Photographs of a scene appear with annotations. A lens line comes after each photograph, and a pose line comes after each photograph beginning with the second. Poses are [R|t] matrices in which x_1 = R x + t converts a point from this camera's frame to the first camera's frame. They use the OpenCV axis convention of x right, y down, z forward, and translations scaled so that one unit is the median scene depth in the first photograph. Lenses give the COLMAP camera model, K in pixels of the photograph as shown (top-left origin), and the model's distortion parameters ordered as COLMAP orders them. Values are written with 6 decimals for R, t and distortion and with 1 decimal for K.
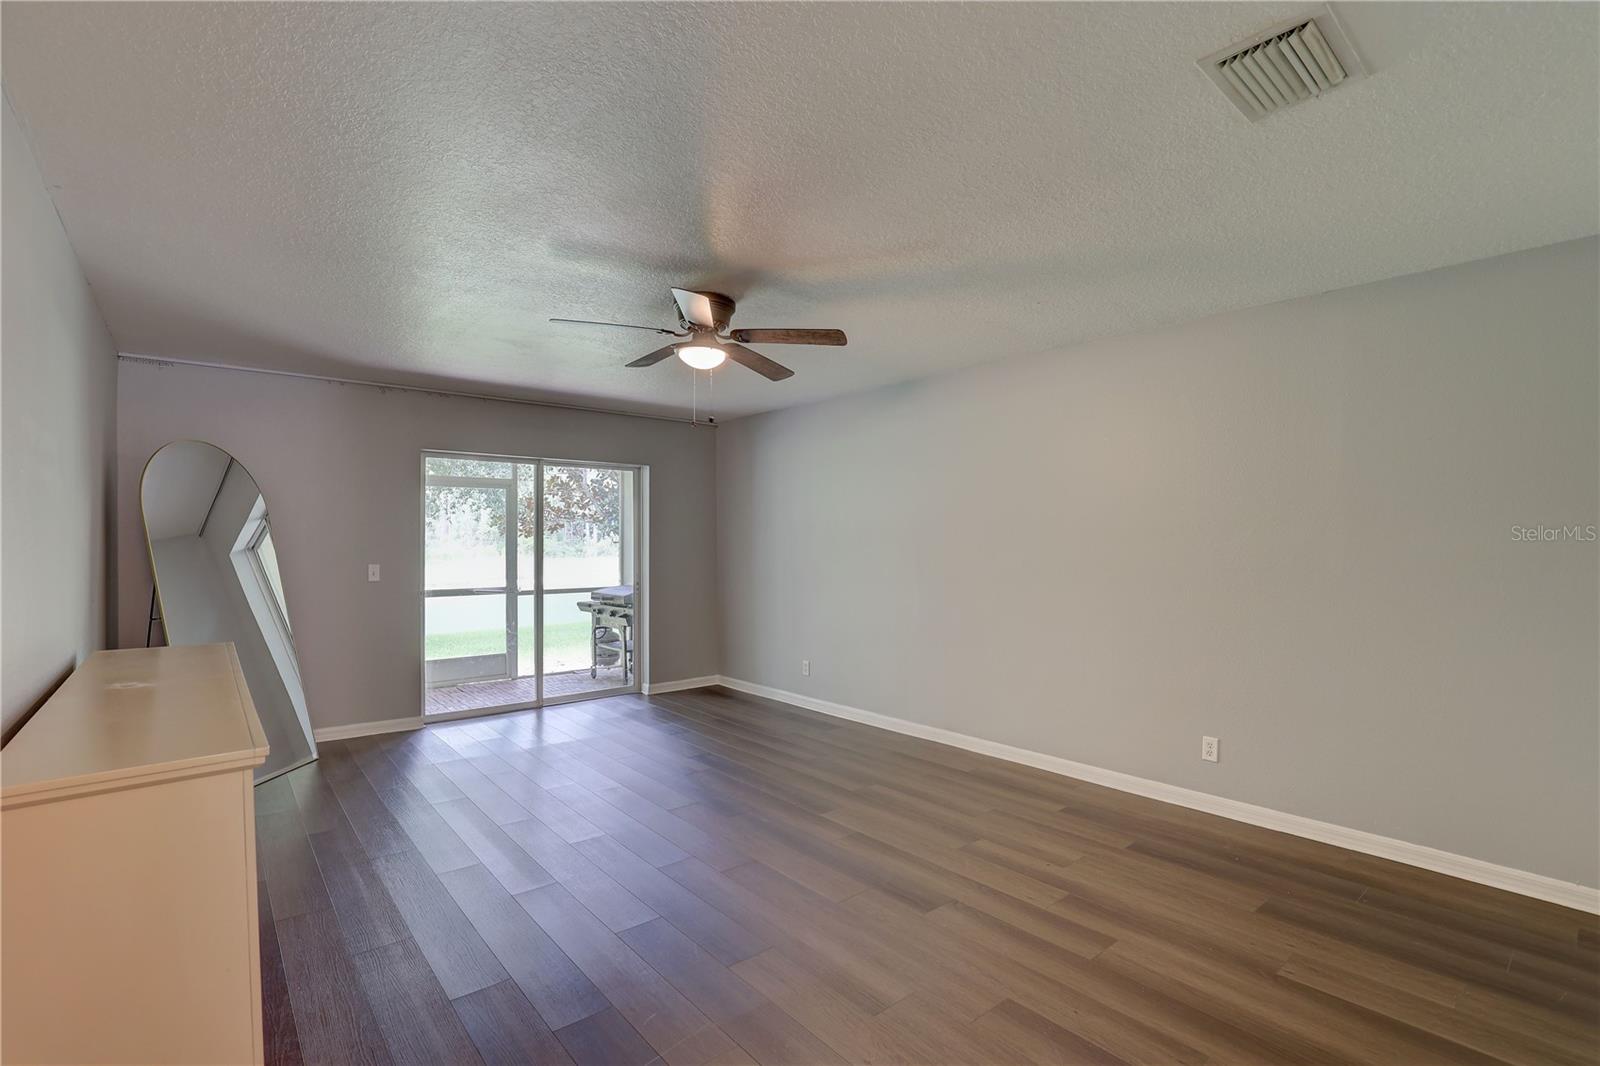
lens RADIAL K [[734.0, 0, 814.7], [0, 734.0, 541.4], [0, 0, 1]] dist [-0.019673, 0.000063]
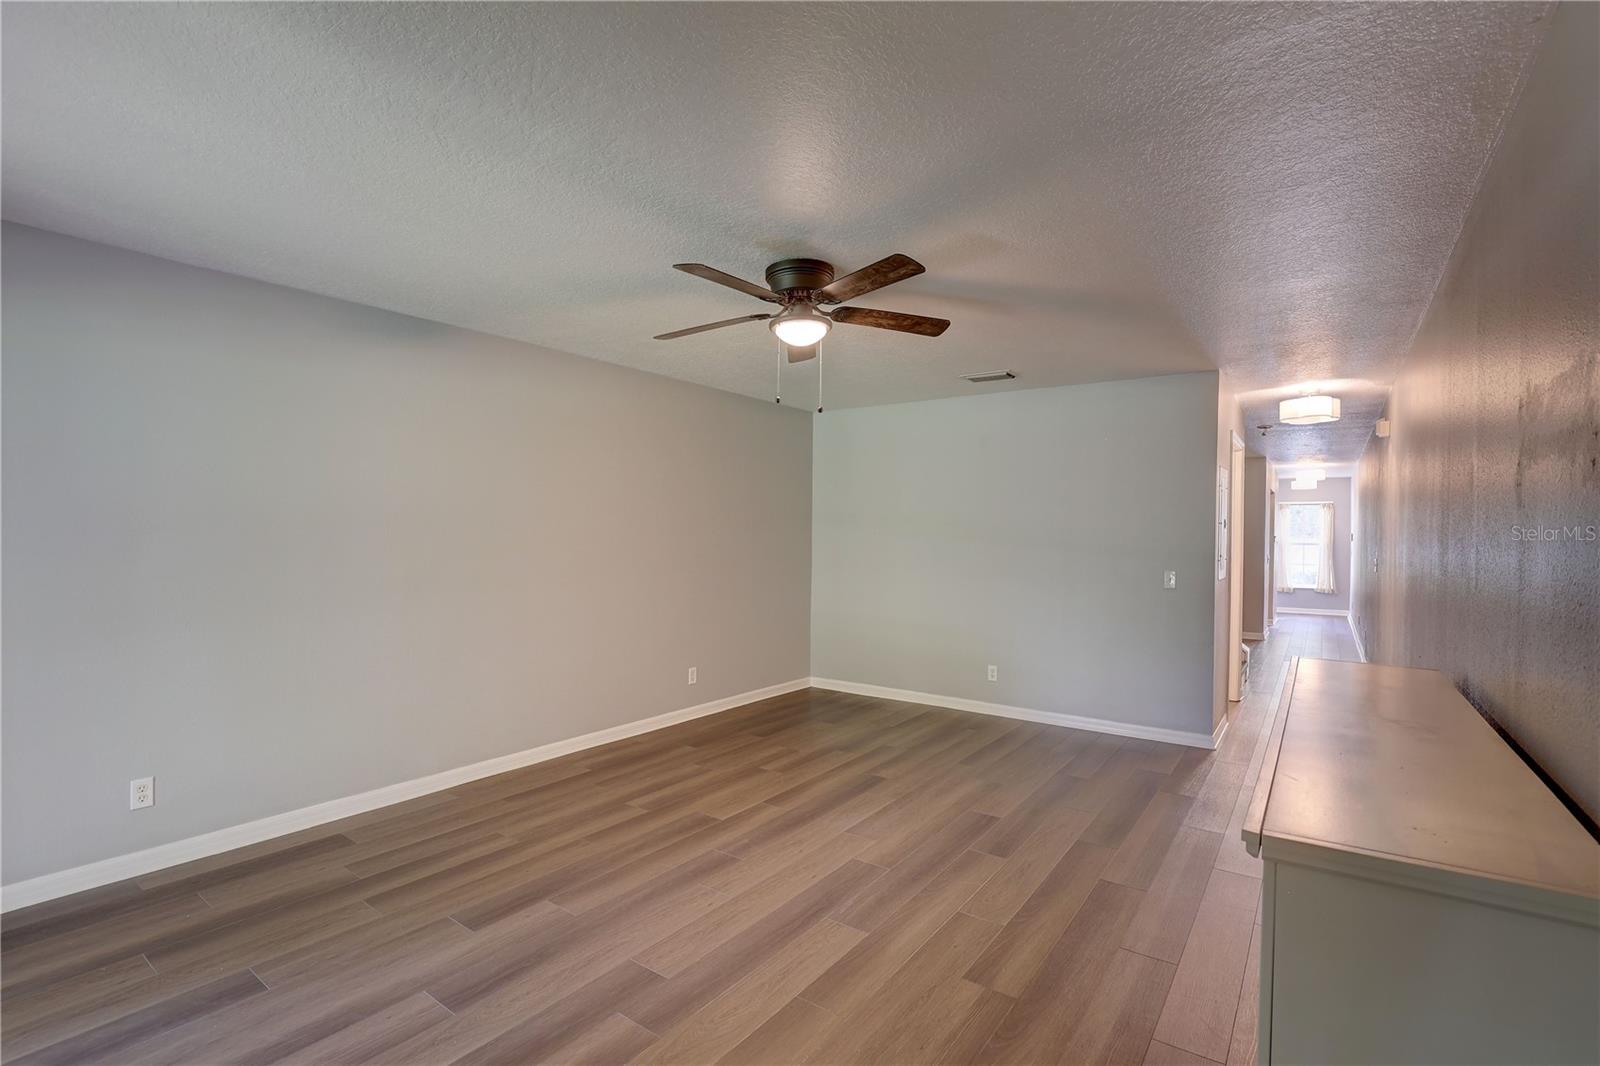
lens RADIAL K [[734.0, 0, 802.3], [0, 734.0, 536.2], [0, 0, 1]] dist [-0.019673, 0.000063]
pose [[-0.233690, 0.002420, 0.972308, -0.788505], [-0.001230, 0.999995, -0.002785, 0.003298], [-0.972310, -0.001847, -0.233686, 0.930070]]
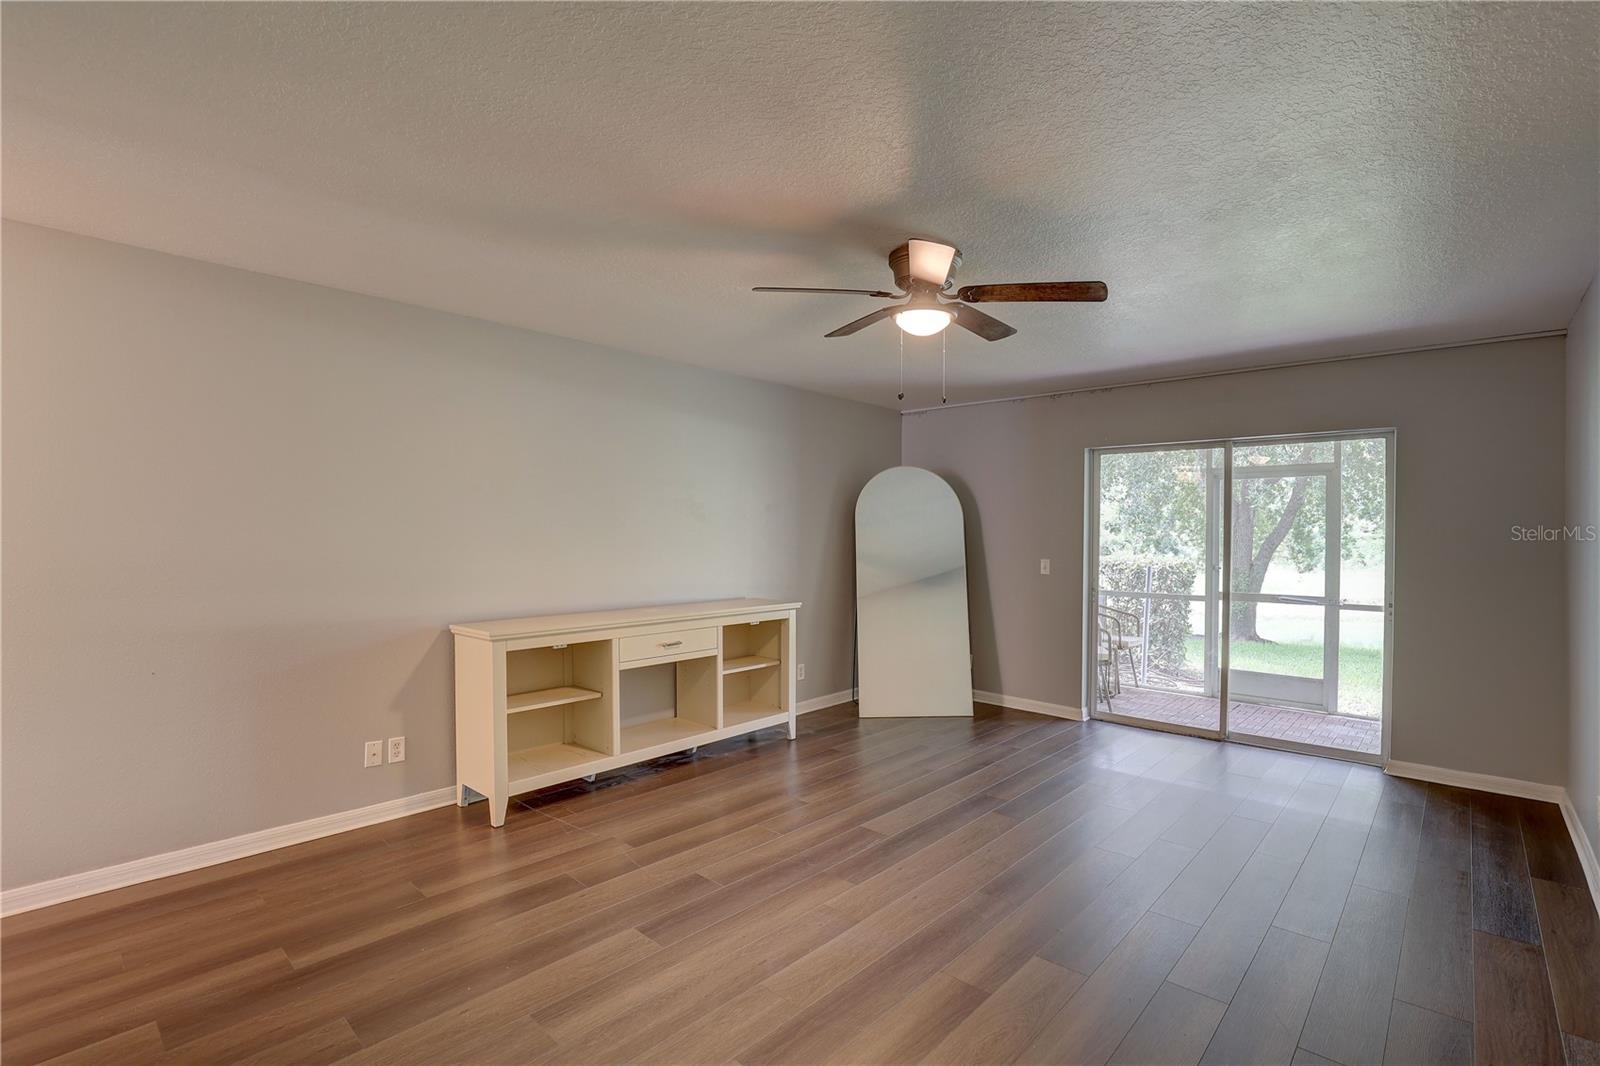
lens RADIAL K [[734.0, 0, 809.9], [0, 734.0, 536.8], [0, 0, 1]] dist [-0.019673, 0.000063]
pose [[0.128994, -0.000892, -0.991645, 0.516703], [-0.008423, 0.999963, -0.001995, 0.003635], [0.991610, 0.008610, 0.128982, 0.590980]]
